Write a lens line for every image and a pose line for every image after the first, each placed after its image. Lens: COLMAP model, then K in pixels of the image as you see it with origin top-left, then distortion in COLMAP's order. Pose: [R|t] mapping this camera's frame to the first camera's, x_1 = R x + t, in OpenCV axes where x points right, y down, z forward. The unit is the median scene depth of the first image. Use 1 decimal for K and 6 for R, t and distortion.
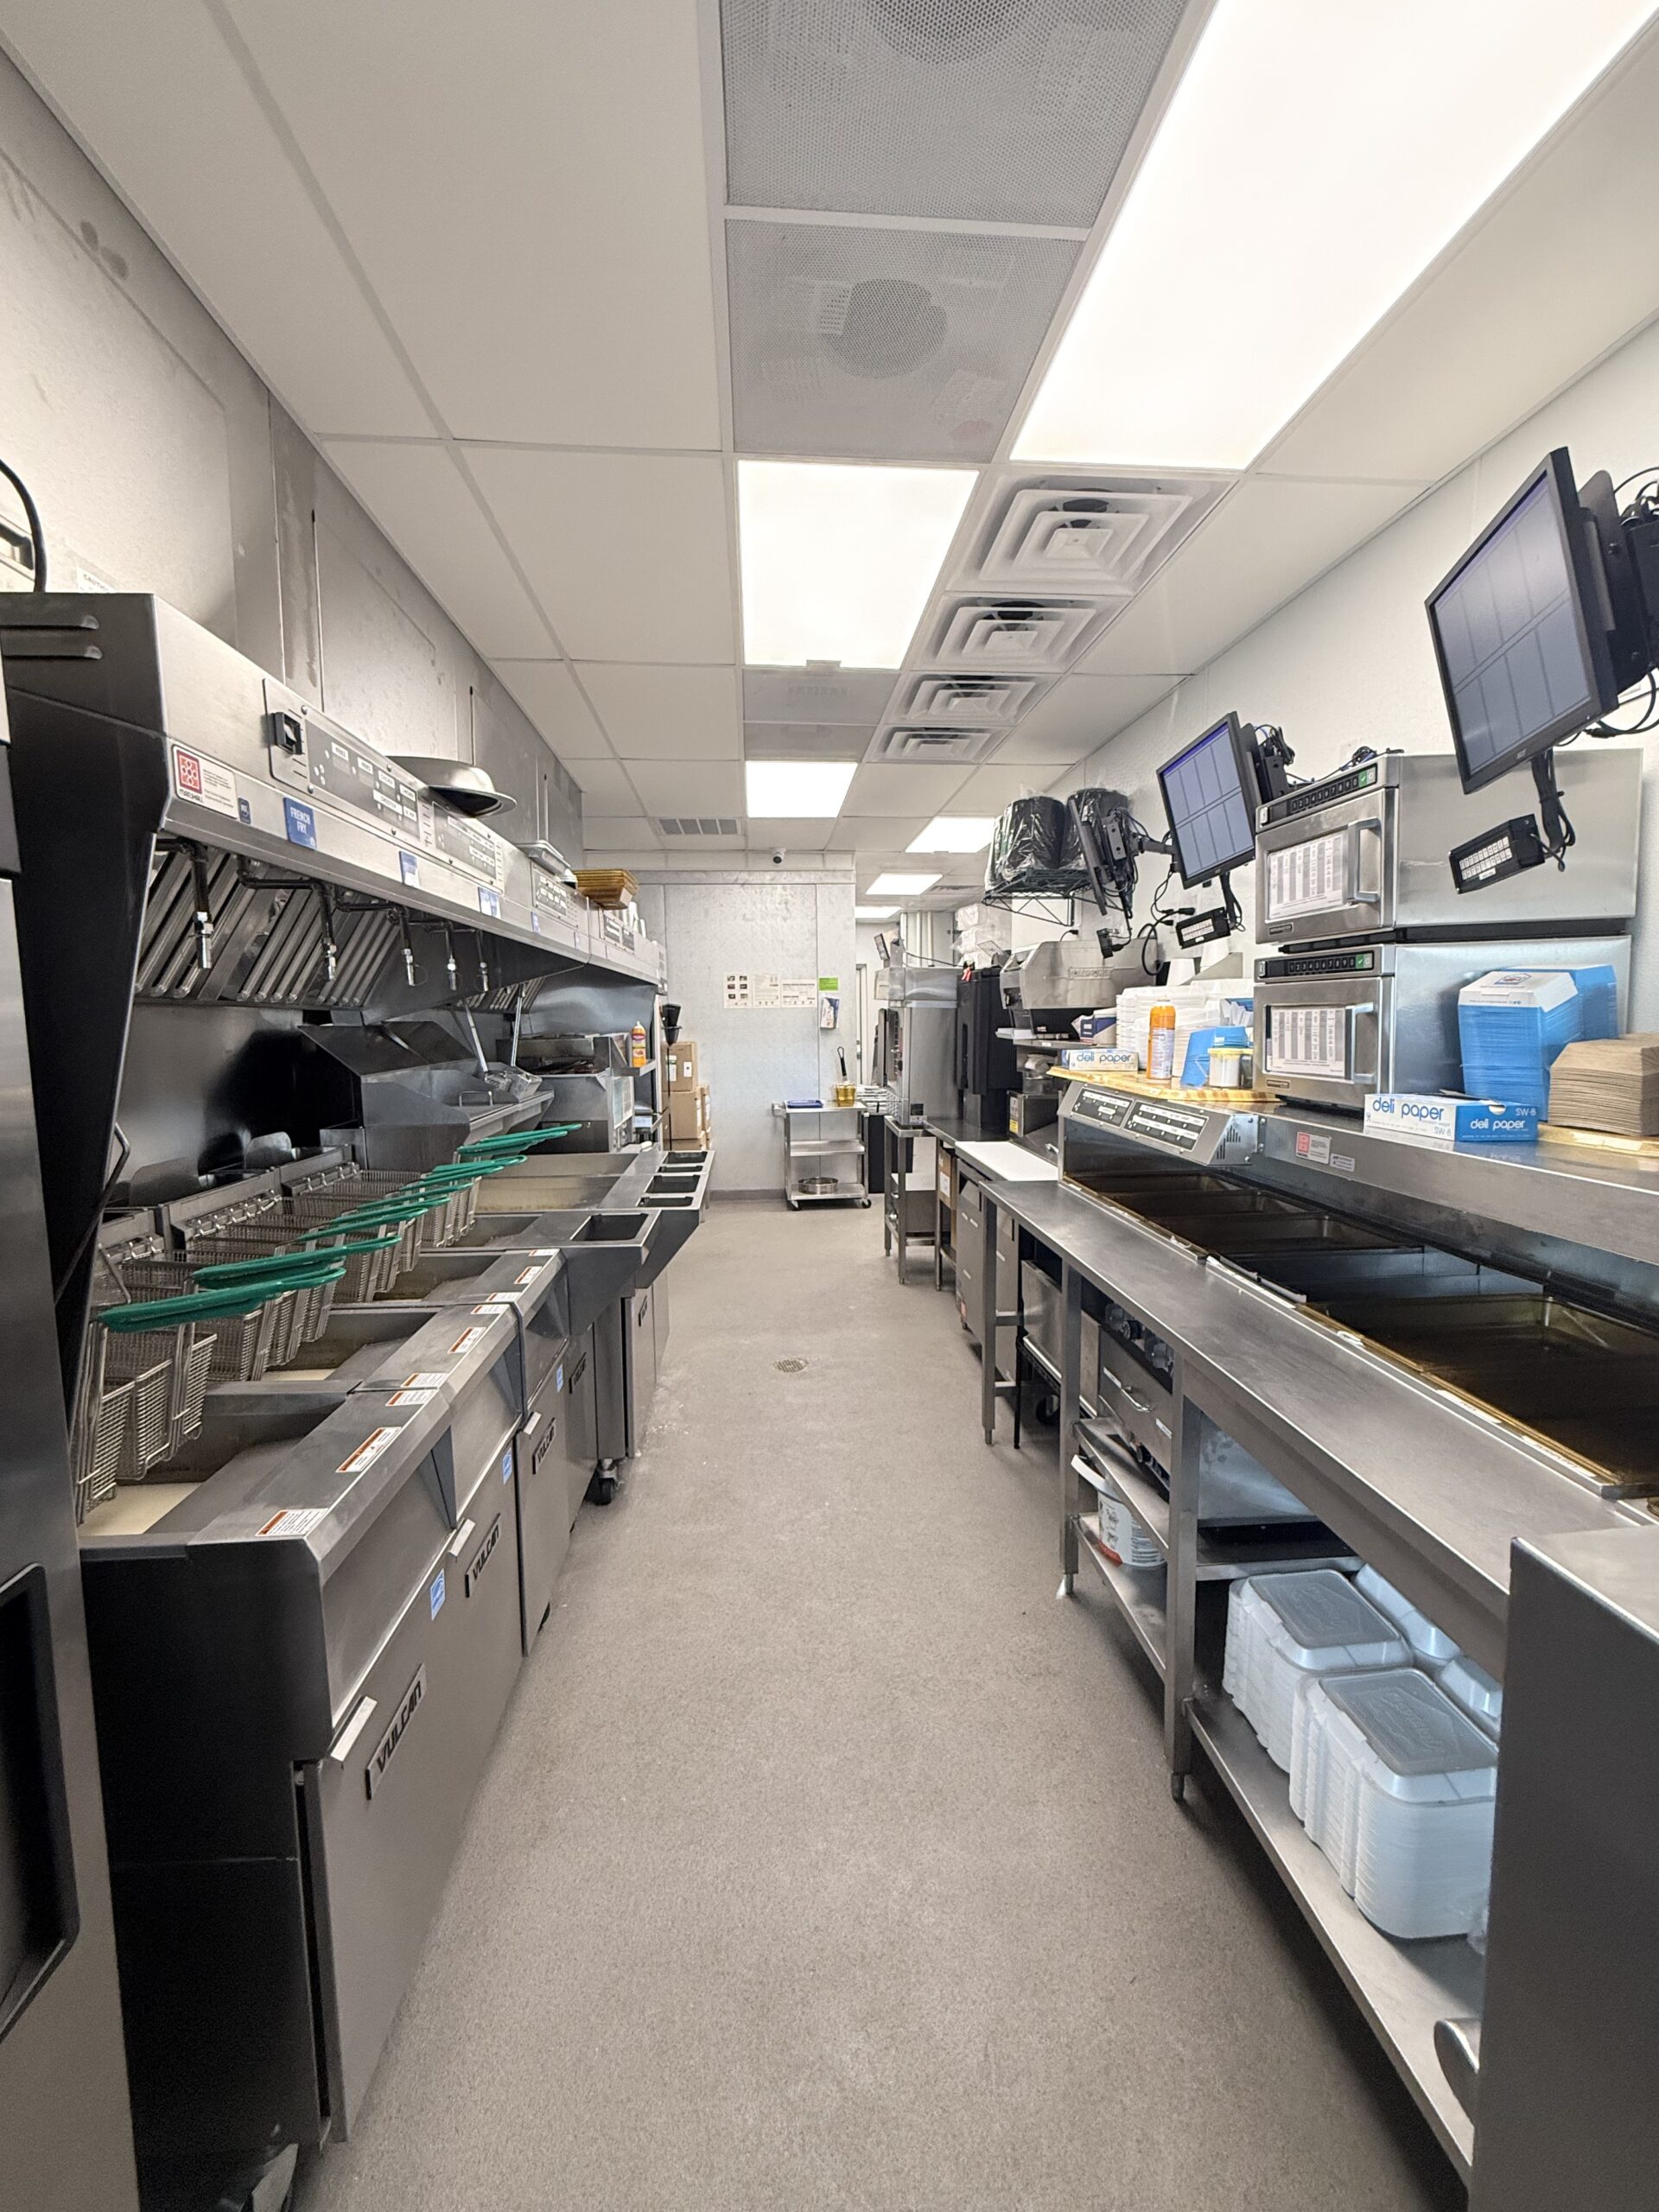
lens RADIAL K [[880.9, 0, 827.3], [0, 880.9, 1101.5], [0, 0, 1]] dist [0.000626, -0.000084]
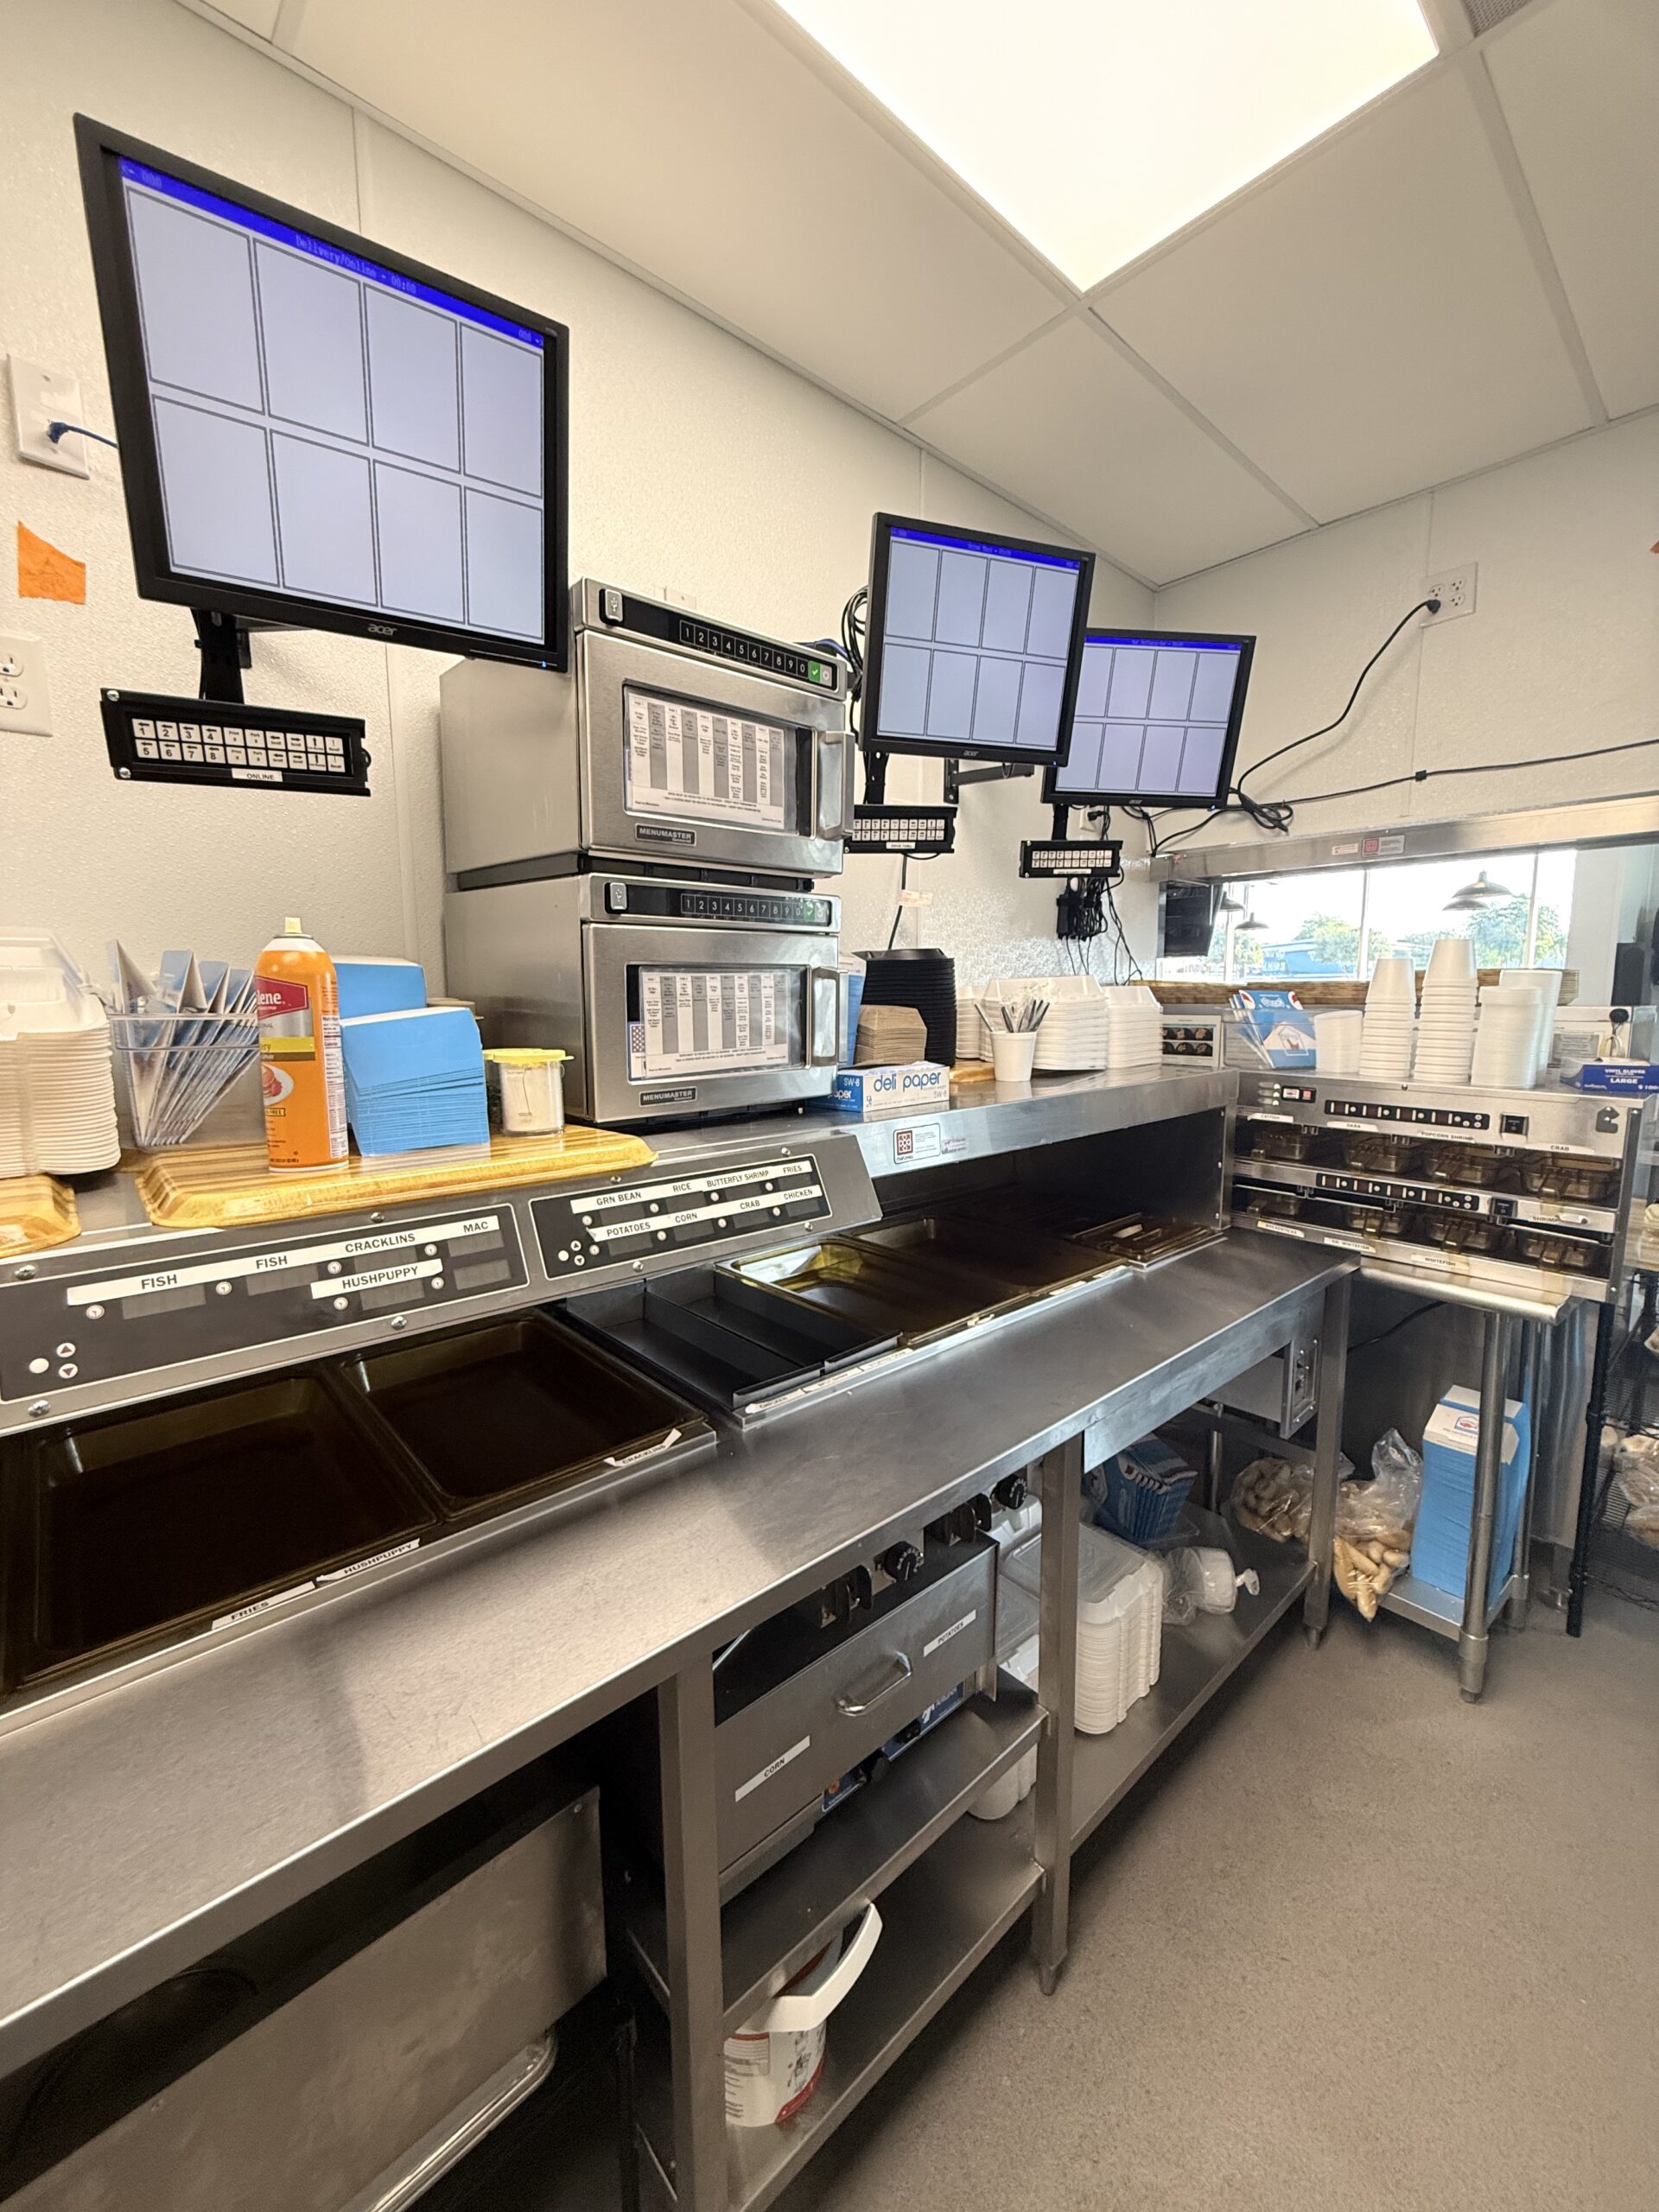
lens RADIAL K [[880.9, 0, 827.5], [0, 880.9, 1105.4], [0, 0, 1]] dist [0.000626, -0.000084]
pose [[-0.607443, -0.086601, 0.789629, -0.014677], [0.091736, 0.979741, 0.178022, -0.053164], [-0.789049, 0.180576, -0.587192, 0.607406]]
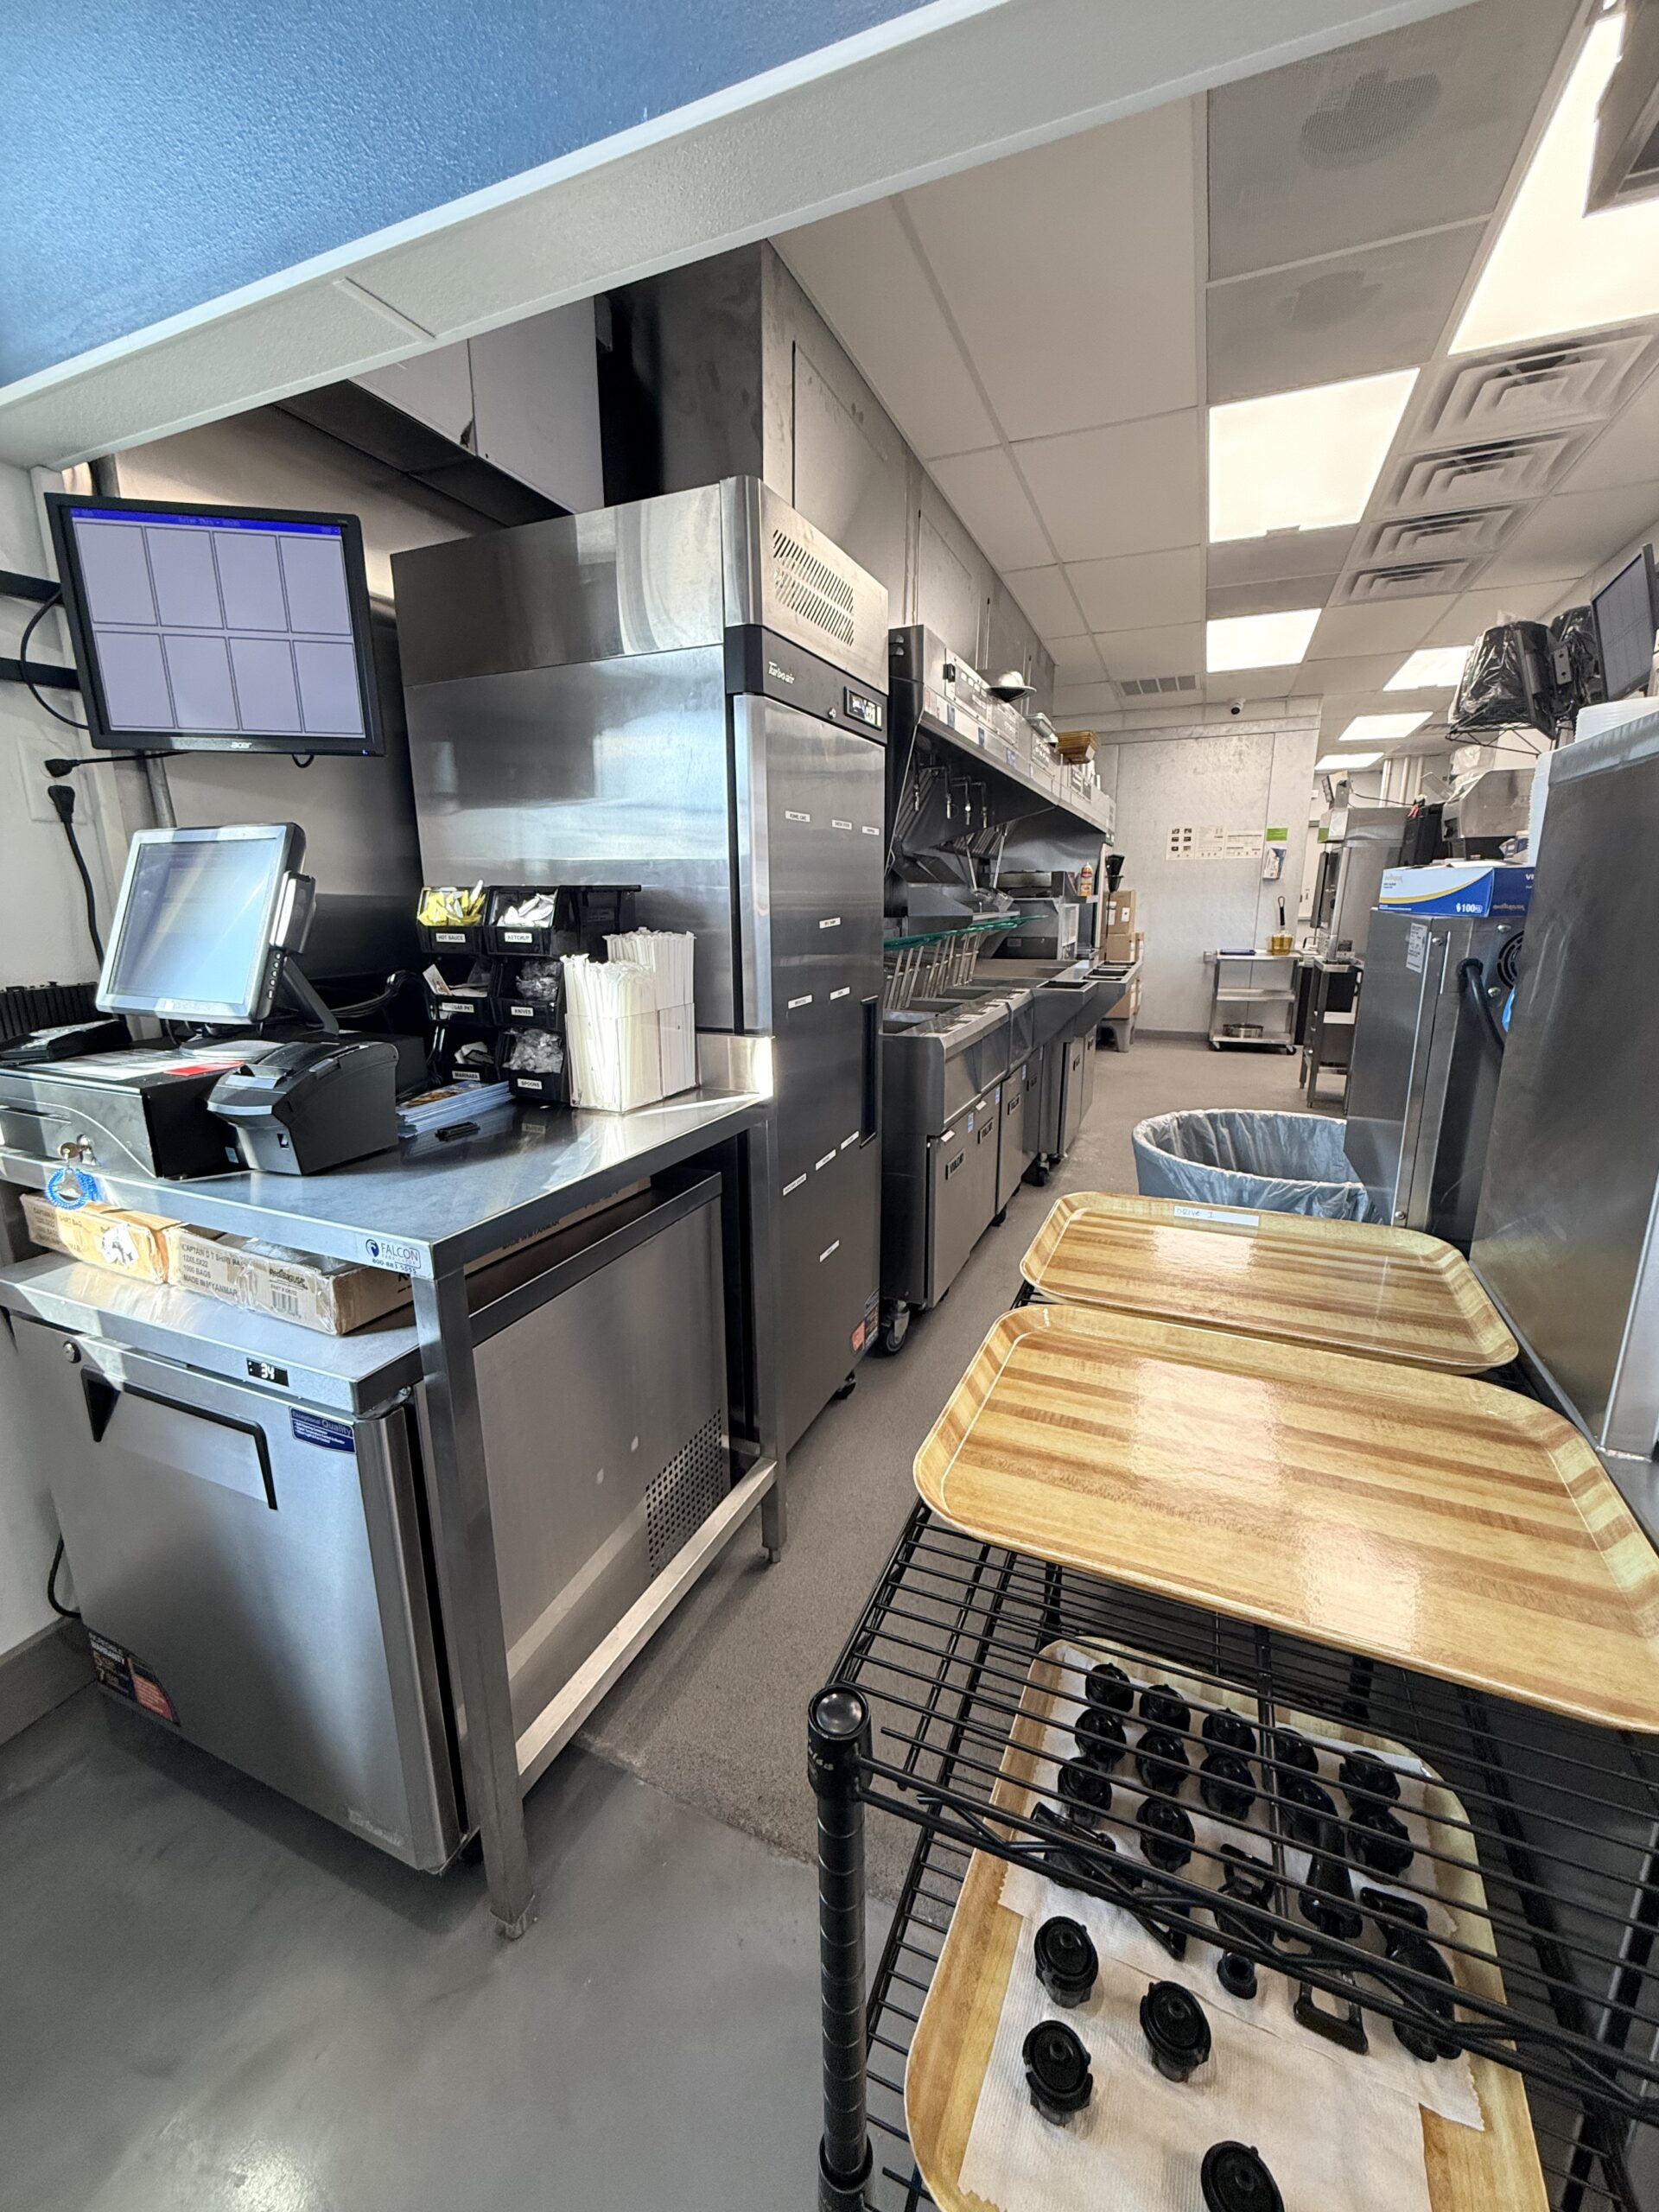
lens RADIAL K [[880.9, 0, 828.5], [0, 880.9, 1099.3], [0, 0, 1]] dist [0.000626, -0.000084]
pose [[0.888090, 0.108505, -0.446681, 0.050957], [-0.047952, 0.988308, 0.144735, 0.082144], [0.457163, -0.107119, 0.882909, -0.300161]]
